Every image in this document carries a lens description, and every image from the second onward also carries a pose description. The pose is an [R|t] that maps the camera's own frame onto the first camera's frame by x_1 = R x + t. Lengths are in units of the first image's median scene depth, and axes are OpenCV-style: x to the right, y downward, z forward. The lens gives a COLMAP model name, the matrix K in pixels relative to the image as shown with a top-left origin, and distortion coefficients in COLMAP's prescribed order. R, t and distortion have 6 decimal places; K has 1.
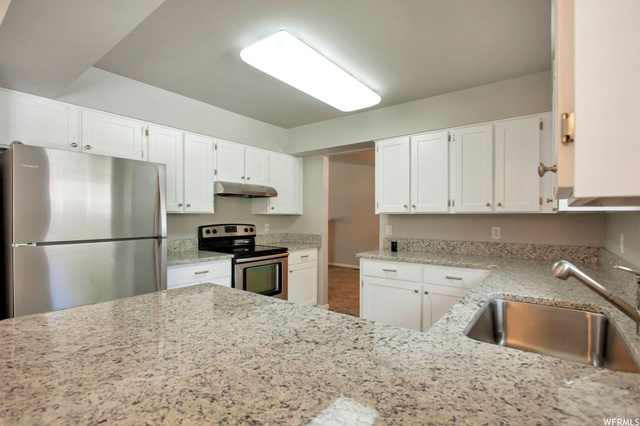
lens RADIAL K [[315.2, 0, 317.3], [0, 315.2, 215.4], [0, 0, 1]] dist [-0.031417, 0.000335]
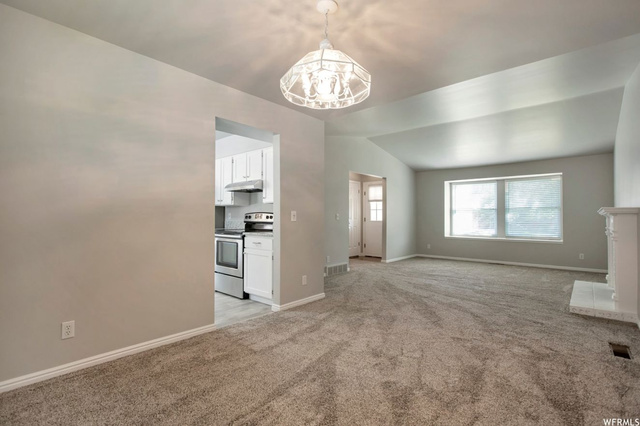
lens RADIAL K [[315.2, 0, 317.3], [0, 315.2, 215.4], [0, 0, 1]] dist [-0.031417, 0.000335]
pose [[-0.053877, -0.007397, -0.998520, 0.990937], [0.001653, 0.999971, -0.007497, 0.048736], [0.998546, -0.002054, -0.053863, 1.260995]]
